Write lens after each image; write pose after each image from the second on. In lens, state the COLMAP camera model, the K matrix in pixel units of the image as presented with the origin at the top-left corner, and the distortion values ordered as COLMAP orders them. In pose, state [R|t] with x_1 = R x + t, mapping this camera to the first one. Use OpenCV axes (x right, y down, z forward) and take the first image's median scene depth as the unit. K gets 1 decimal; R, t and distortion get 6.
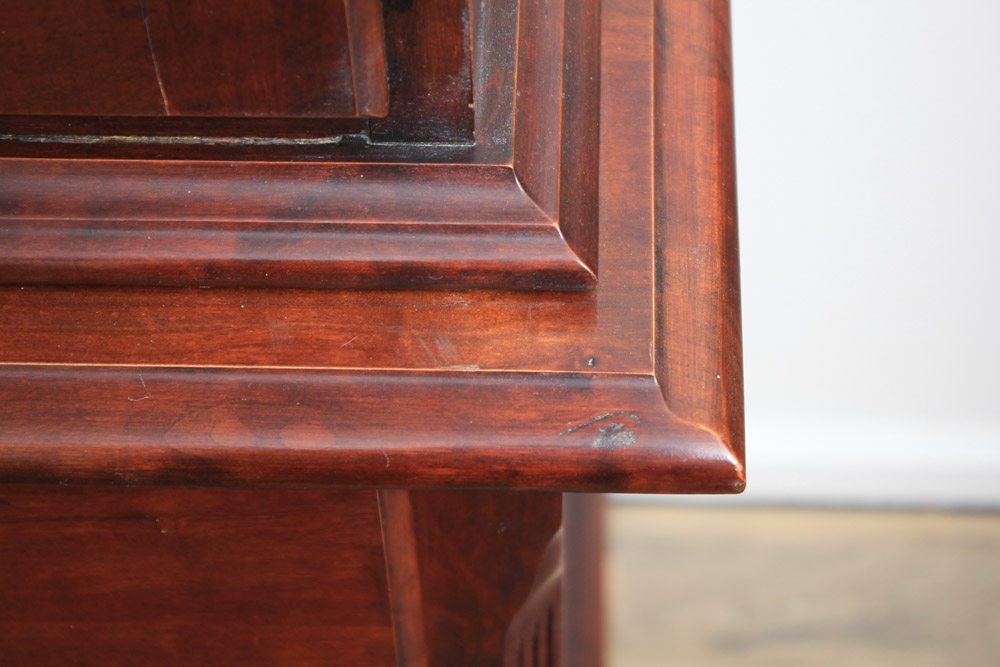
lens RADIAL K [[2446.3, 0, 500.7], [0, 2446.3, 333.8], [0, 0, 1]] dist [0.090123, 0.000000]
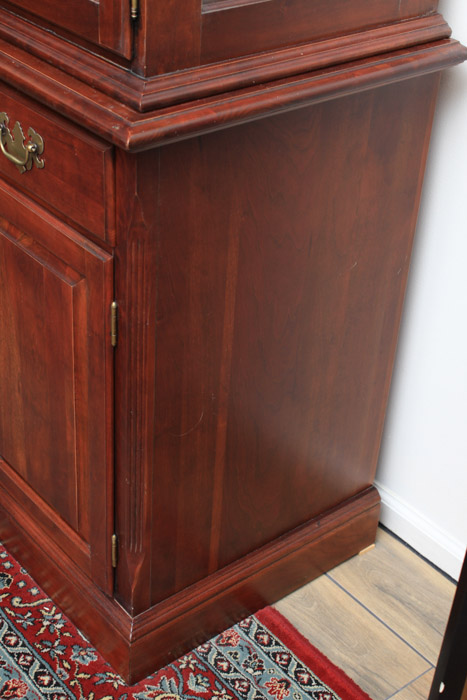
lens RADIAL K [[1121.0, 0, 232.4], [0, 1121.0, 349.4], [0, 0, 1]] dist [-0.051038, 0.000000]
pose [[0.663054, 0.453756, -0.595369, 1.413473], [-0.628862, 0.769084, -0.114204, 0.403392], [0.406068, 0.450129, 0.795294, -0.345544]]
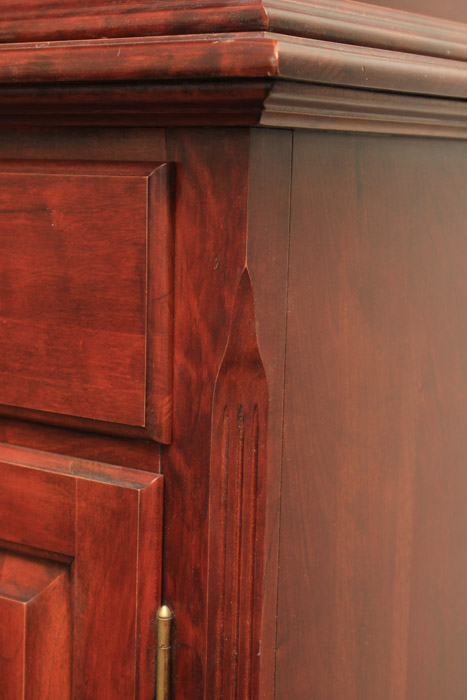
lens RADIAL K [[1389.6, 0, 233.5], [0, 1389.6, 350.0], [0, 0, 1]] dist [-0.060661, 0.000000]
pose [[0.821022, 0.112909, -0.559620, 0.542708], [-0.474816, 0.679304, -0.559550, 0.639641], [0.316974, 0.725119, 0.611334, 0.480531]]
